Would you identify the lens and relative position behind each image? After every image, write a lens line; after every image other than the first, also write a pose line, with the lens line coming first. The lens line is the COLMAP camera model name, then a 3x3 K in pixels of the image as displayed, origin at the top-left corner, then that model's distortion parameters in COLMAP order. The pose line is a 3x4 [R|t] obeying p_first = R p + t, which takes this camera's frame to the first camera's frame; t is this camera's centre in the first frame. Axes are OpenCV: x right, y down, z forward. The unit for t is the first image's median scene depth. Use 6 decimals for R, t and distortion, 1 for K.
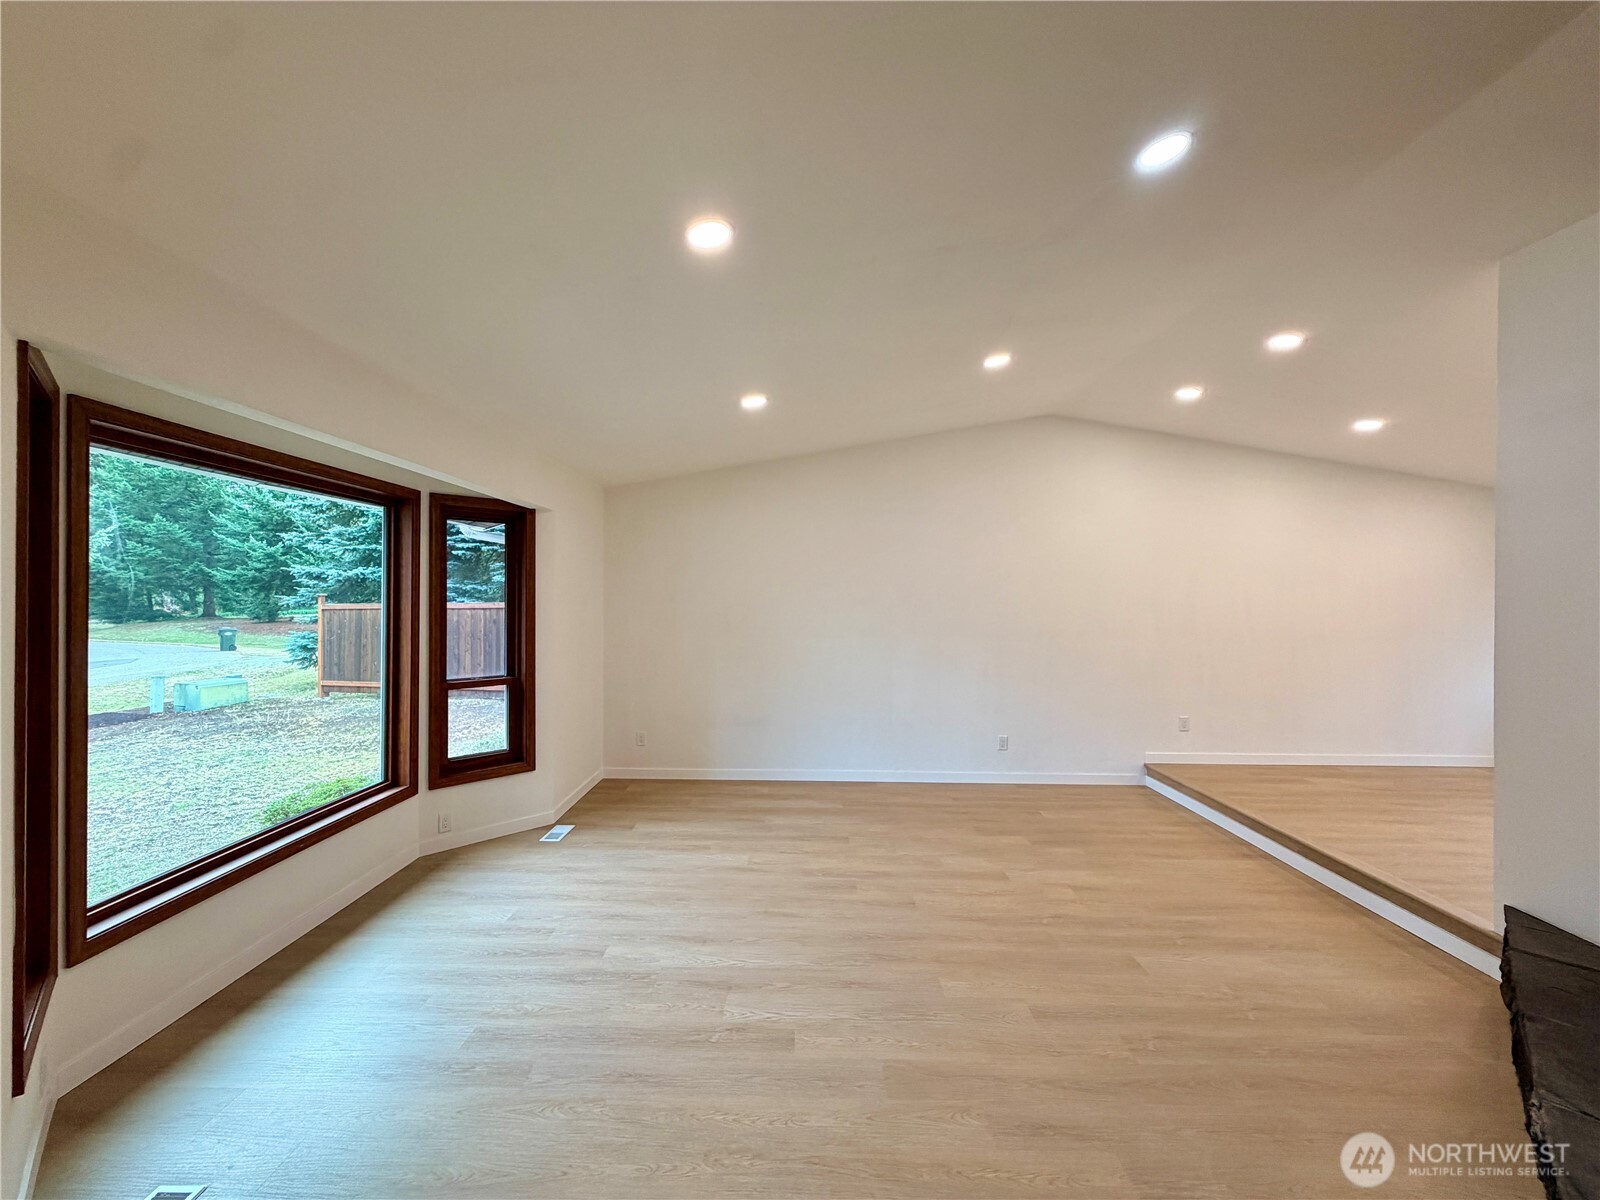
lens RADIAL K [[646.0, 0, 793.3], [0, 646.0, 597.6], [0, 0, 1]] dist [-0.000498, -0.000478]
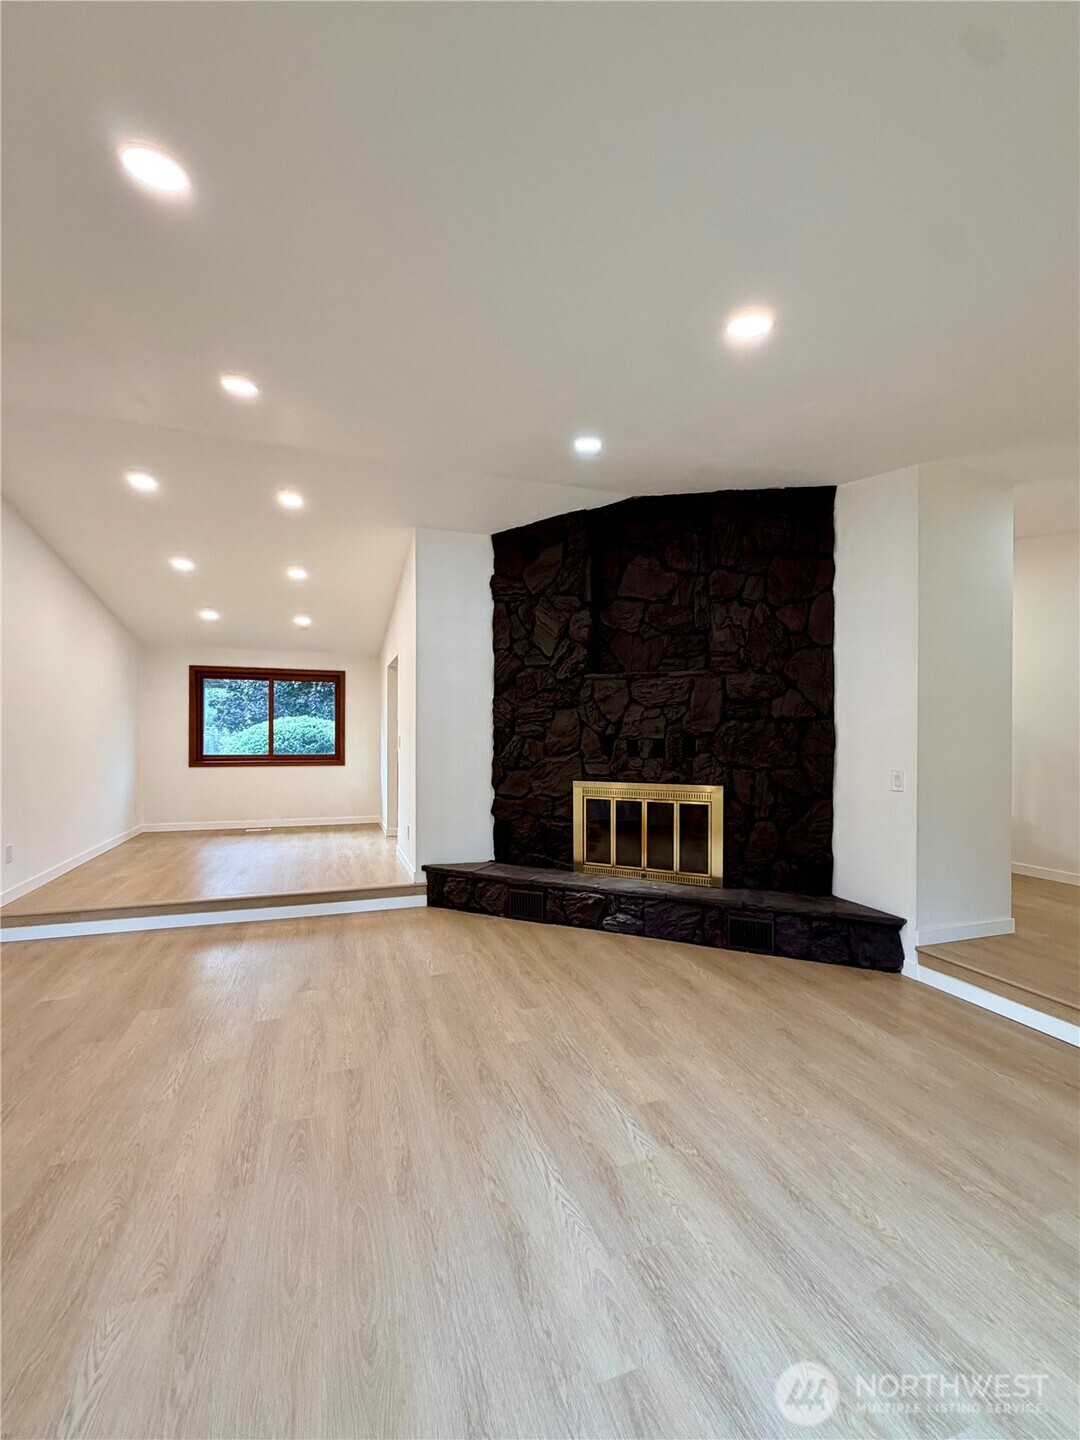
lens RADIAL K [[581.4, 0, 540.0], [0, 581.4, 720.0], [0, 0, 1]] dist [-0.000498, -0.000478]
pose [[-0.322564, 0.014859, 0.946431, -0.771638], [-0.008640, 0.999789, -0.018641, 0.057163], [-0.946508, -0.014190, -0.322368, 1.327604]]
